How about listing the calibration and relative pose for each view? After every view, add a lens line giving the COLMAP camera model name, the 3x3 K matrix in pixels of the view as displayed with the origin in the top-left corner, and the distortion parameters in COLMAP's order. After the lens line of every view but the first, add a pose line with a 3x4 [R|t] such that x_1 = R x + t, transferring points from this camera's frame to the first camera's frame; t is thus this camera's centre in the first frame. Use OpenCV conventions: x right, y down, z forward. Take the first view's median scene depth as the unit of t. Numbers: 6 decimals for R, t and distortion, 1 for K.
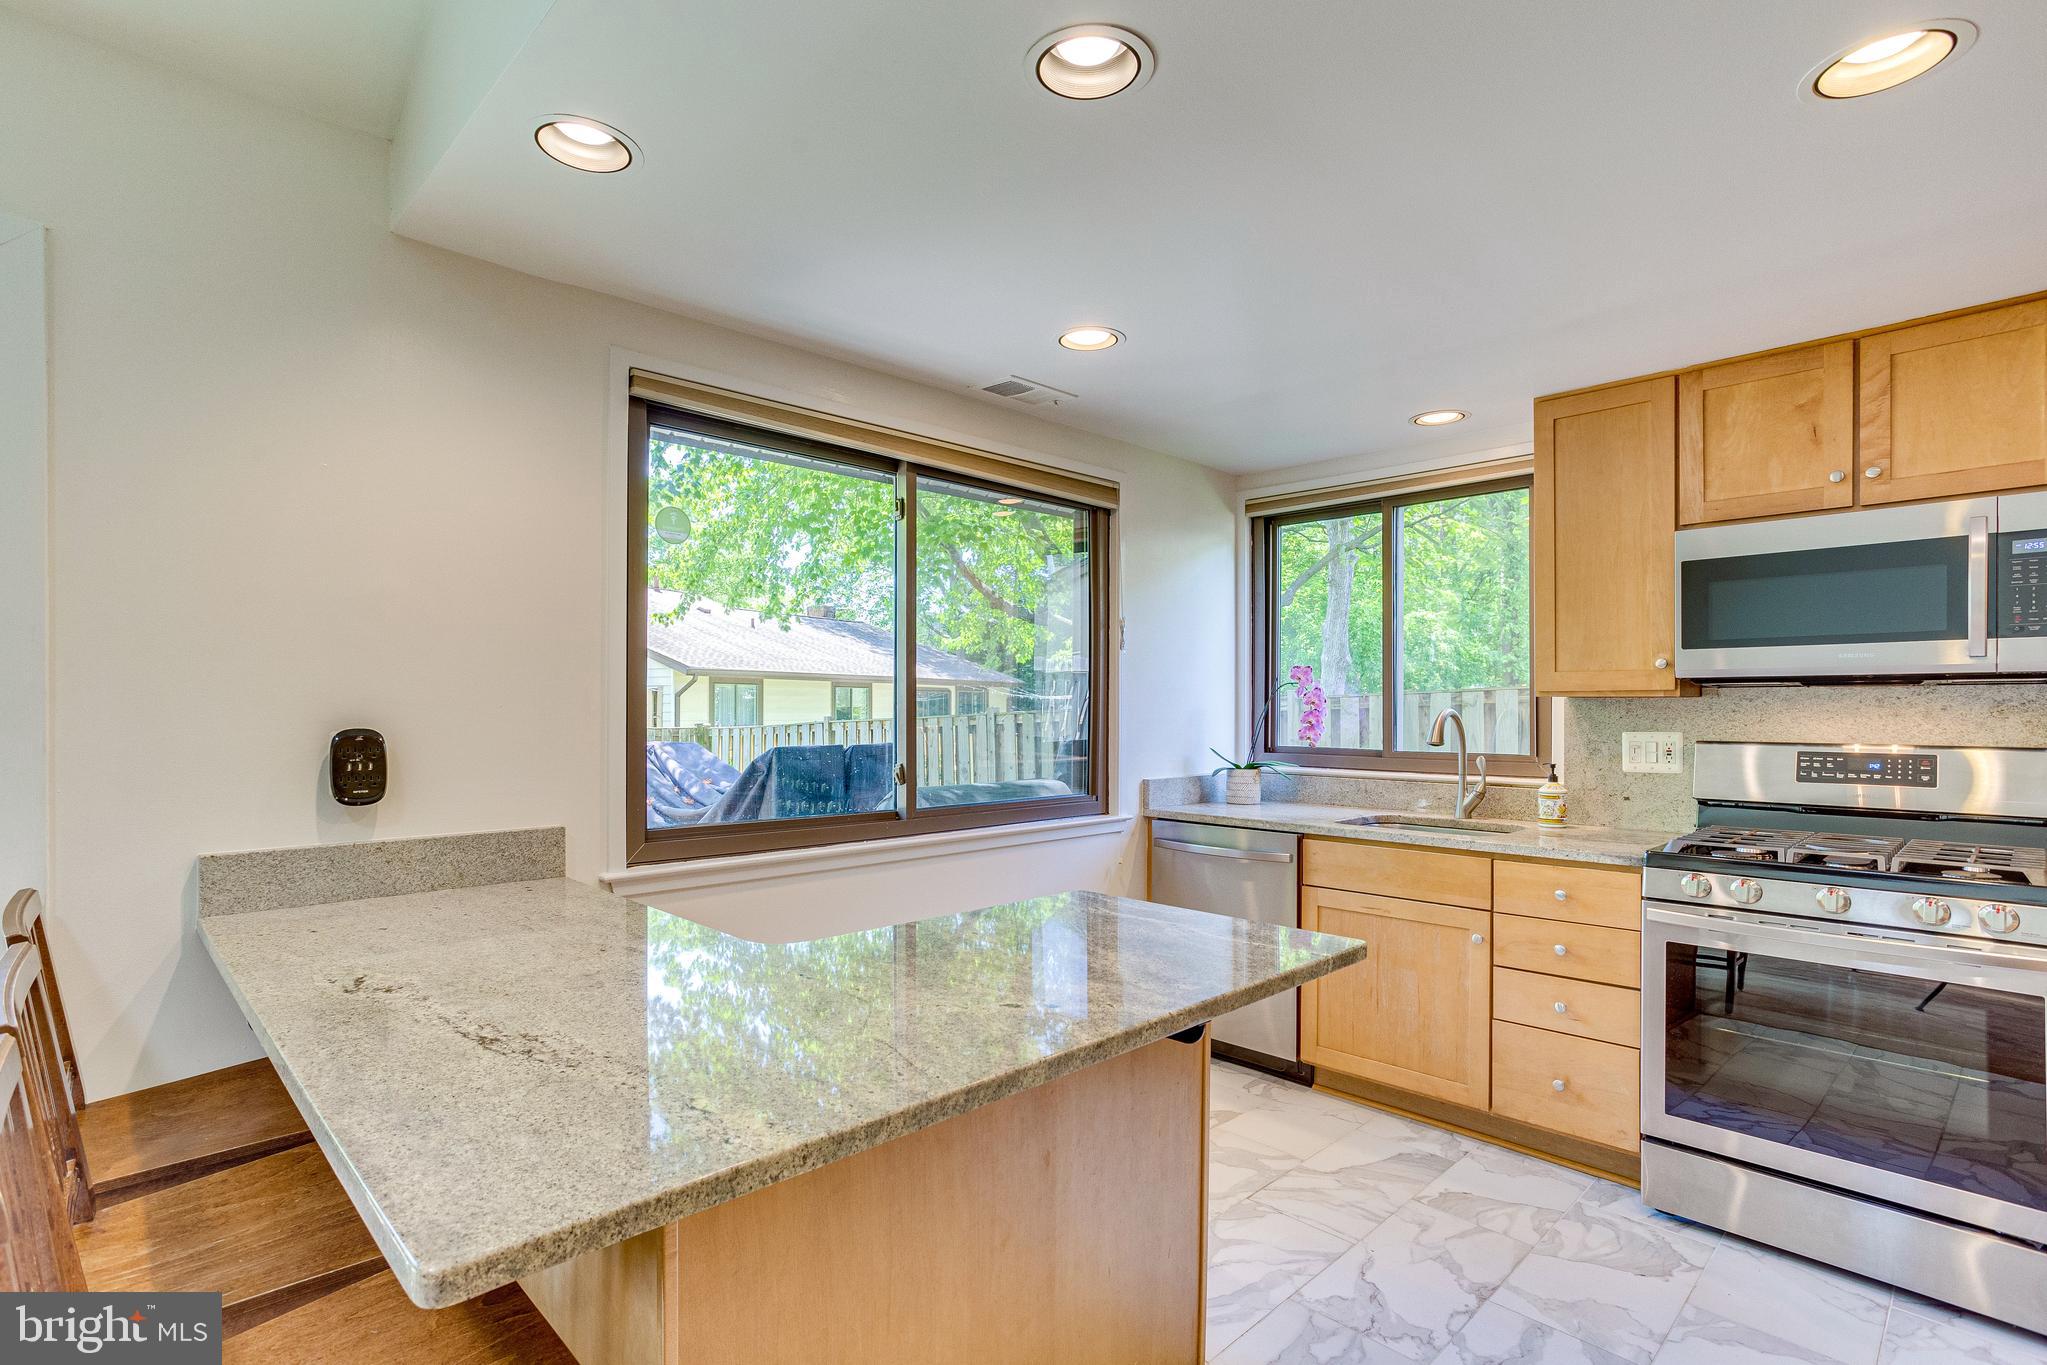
lens RADIAL K [[992.0, 0, 1011.4], [0, 992.0, 705.7], [0, 0, 1]] dist [-0.051635, 0.035884]
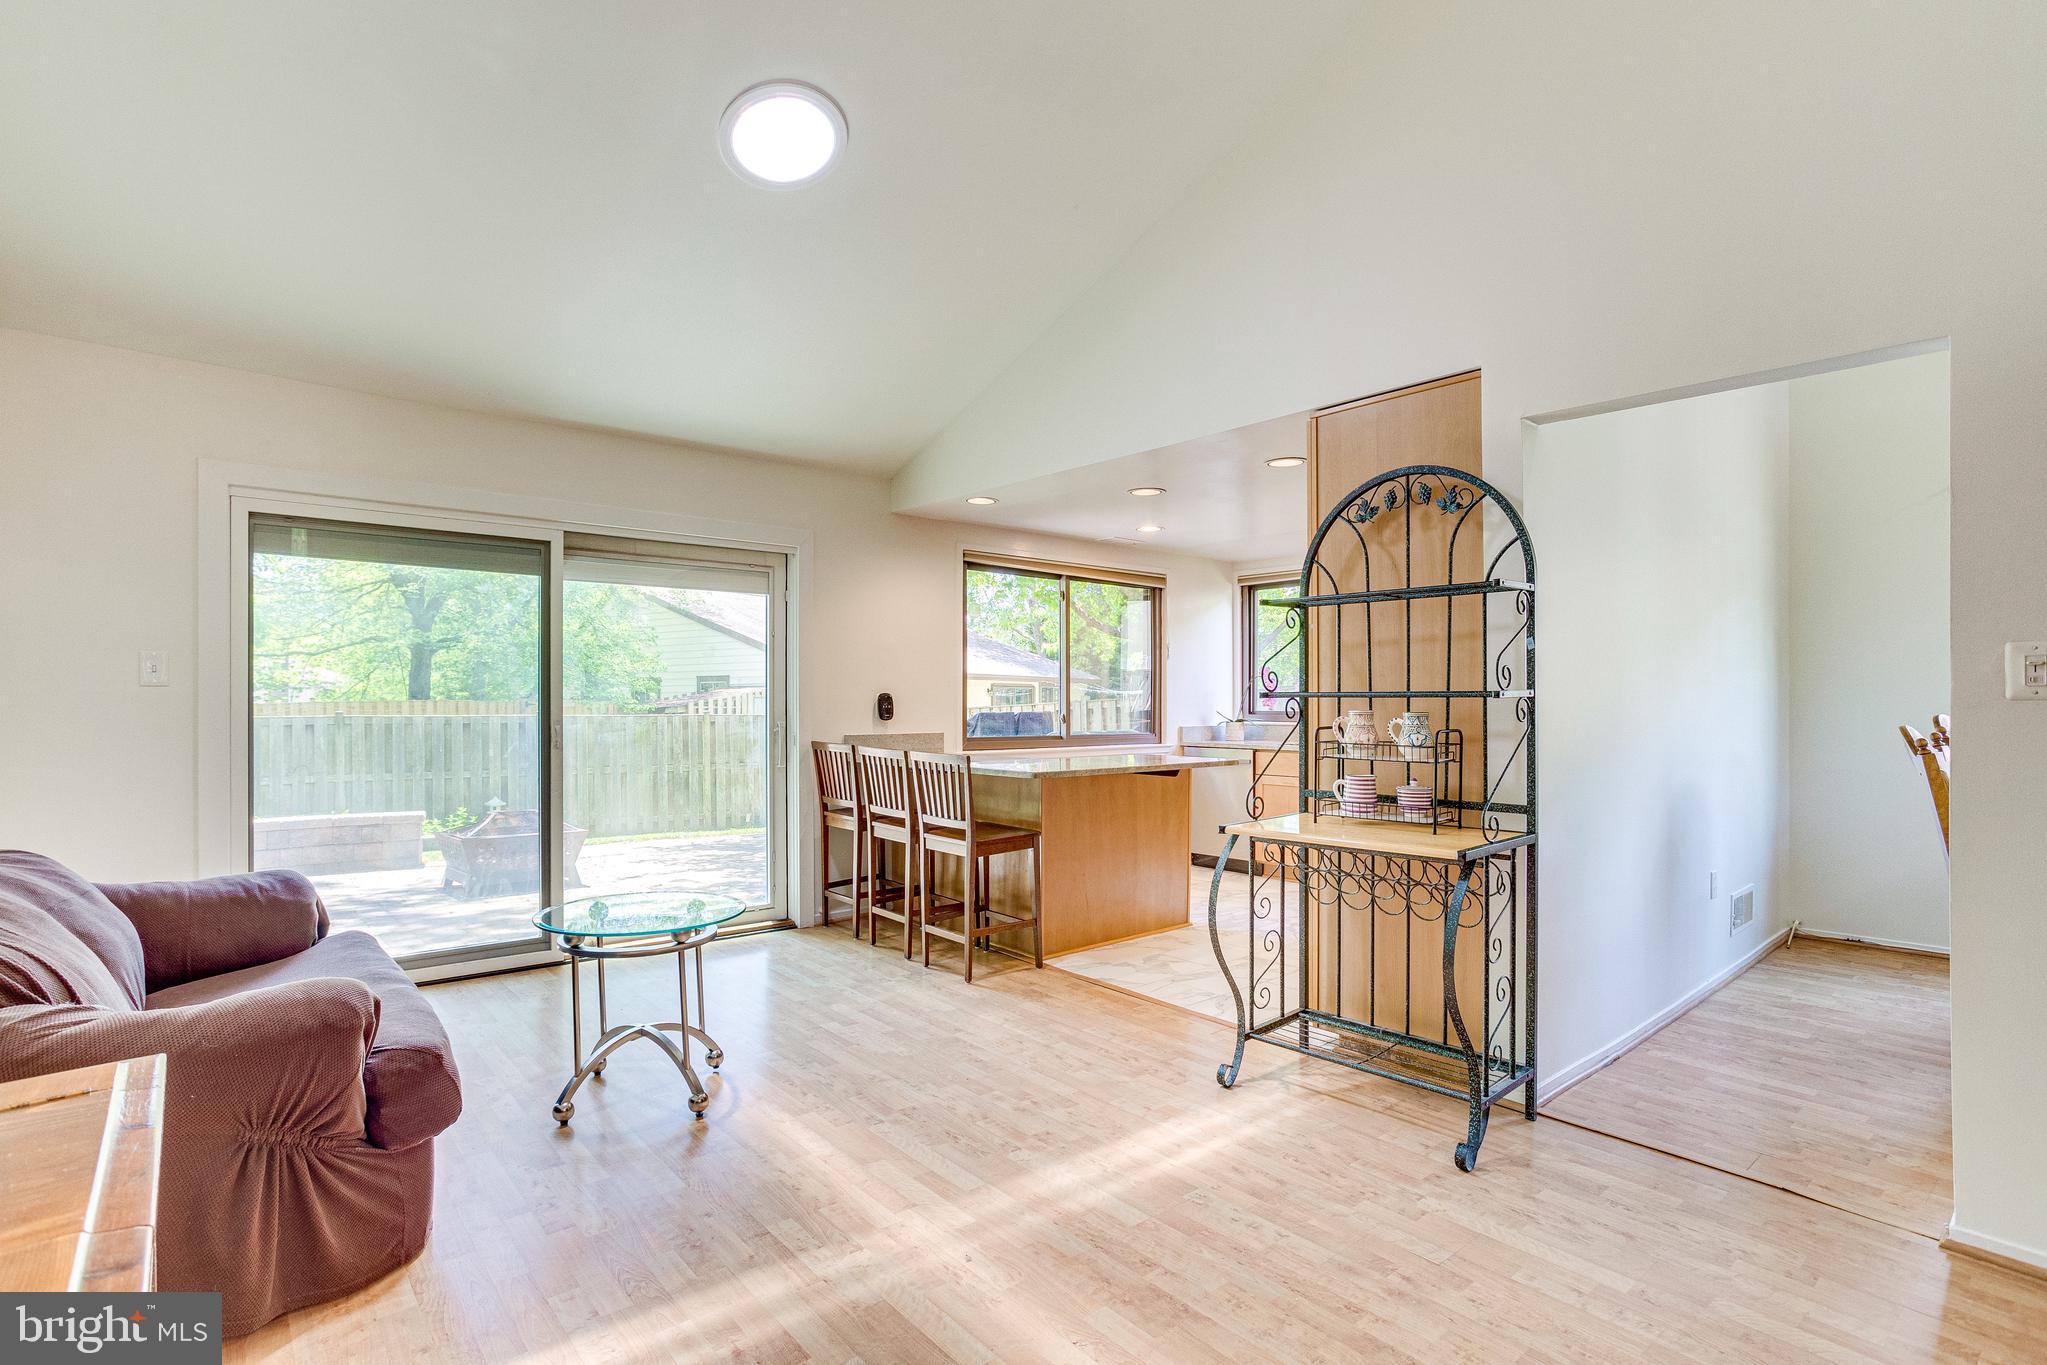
lens RADIAL K [[985.9, 0, 1014.0], [0, 985.9, 686.7], [0, 0, 1]] dist [-0.054022, 0.028574]
pose [[0.997623, -0.003135, -0.068835, -0.070223], [0.001998, 0.999860, -0.016584, 0.034100], [0.068877, 0.016407, 0.997490, -1.145743]]
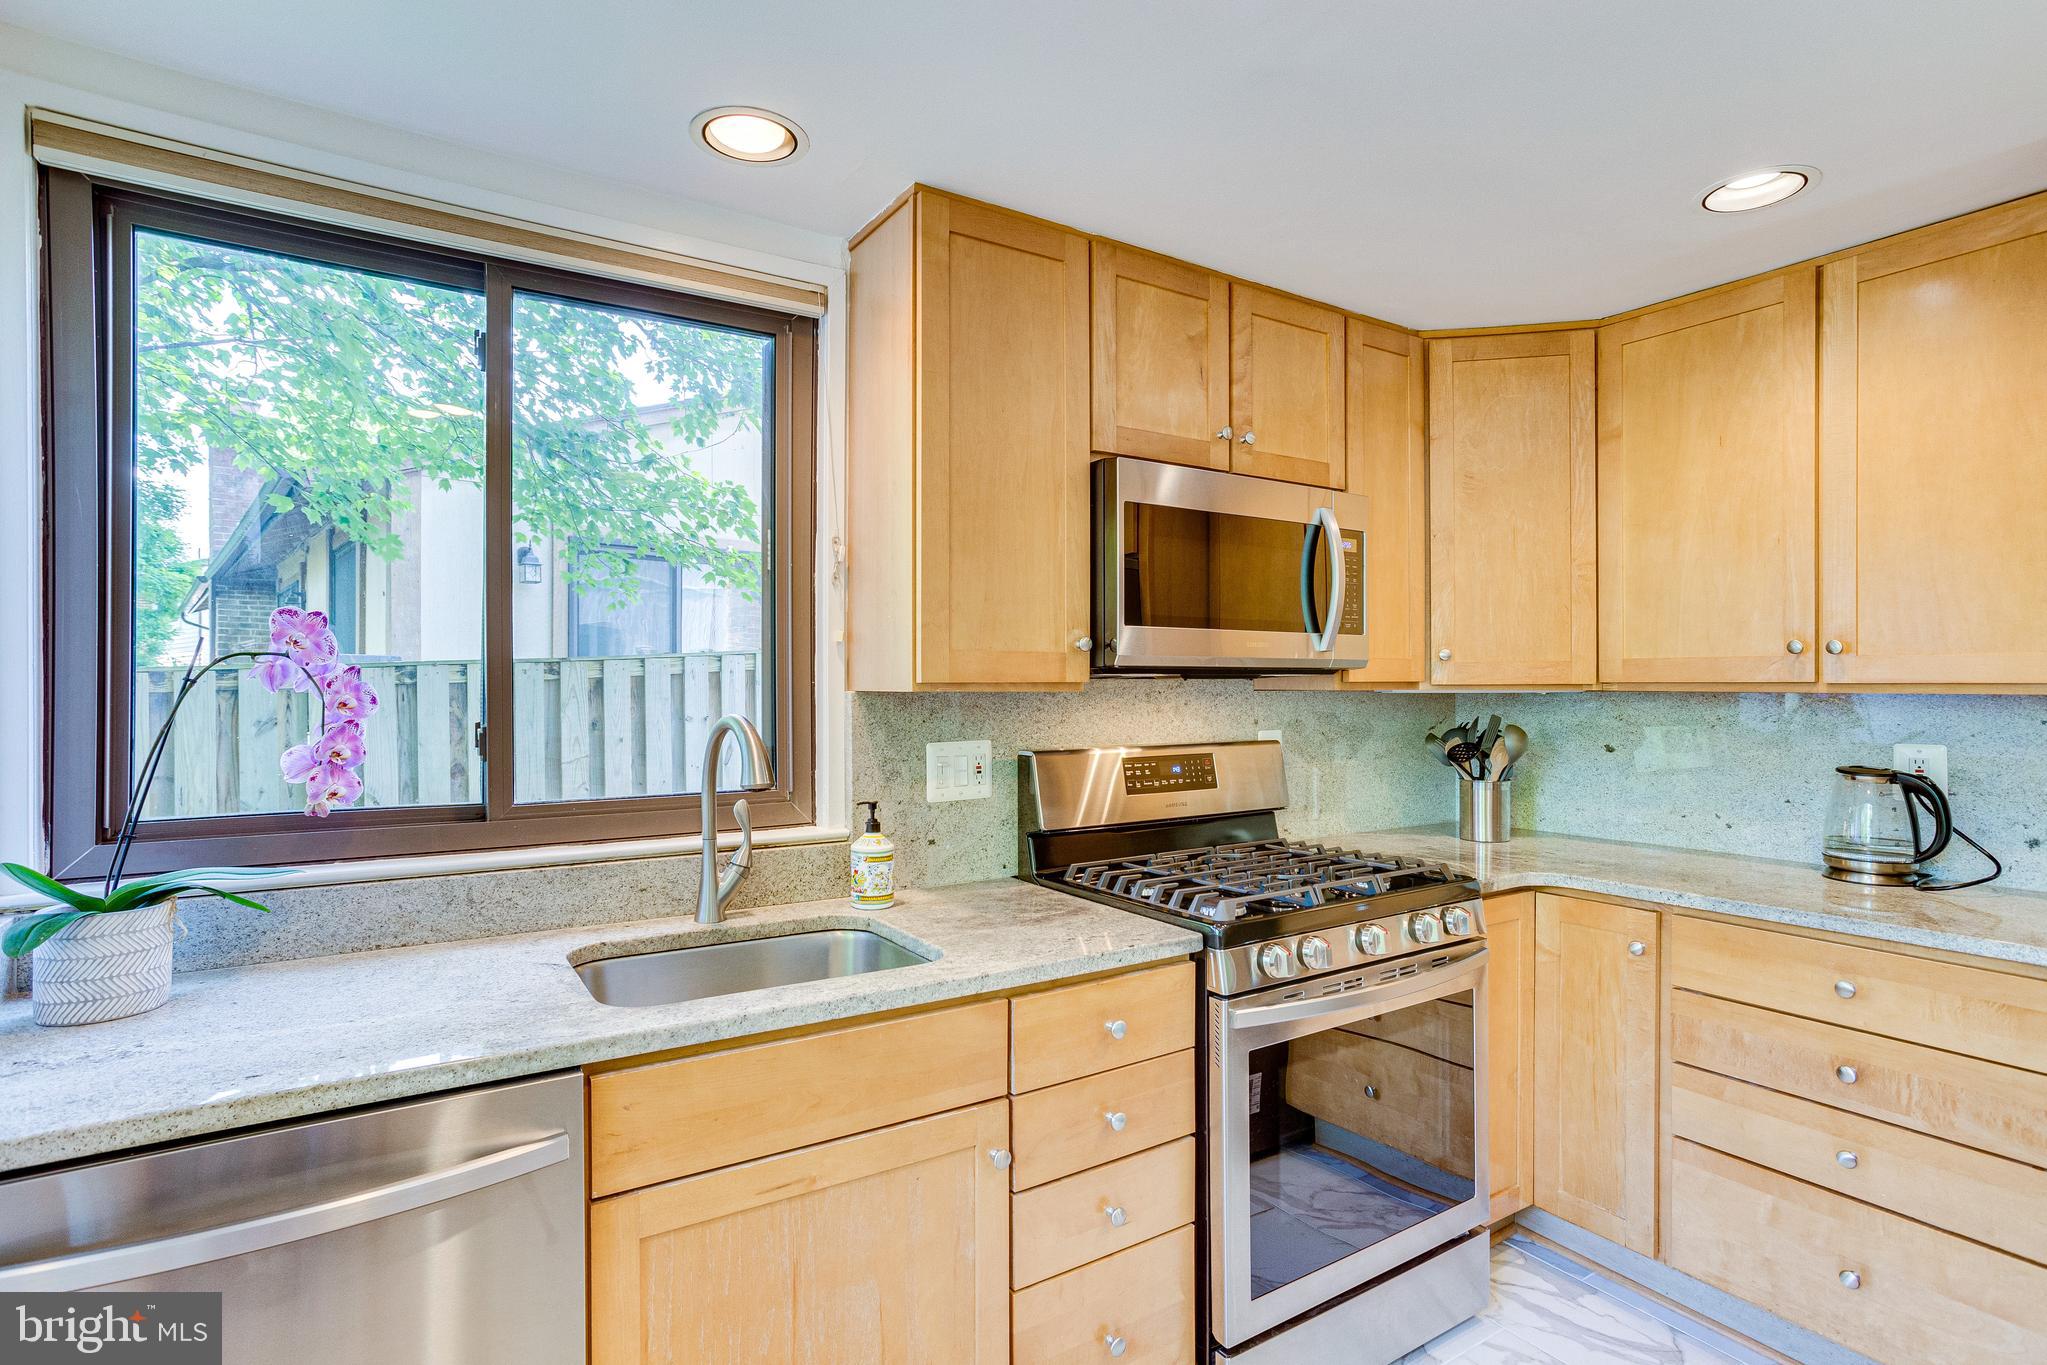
lens RADIAL K [[1006.8, 0, 1005.3], [0, 1006.8, 689.5], [0, 0, 1]] dist [-0.044833, 0.031600]
pose [[0.200251, -0.005161, 0.979731, -0.040571], [0.002552, 0.999985, 0.004746, -0.013609], [-0.979741, 0.001550, 0.200261, 0.826325]]
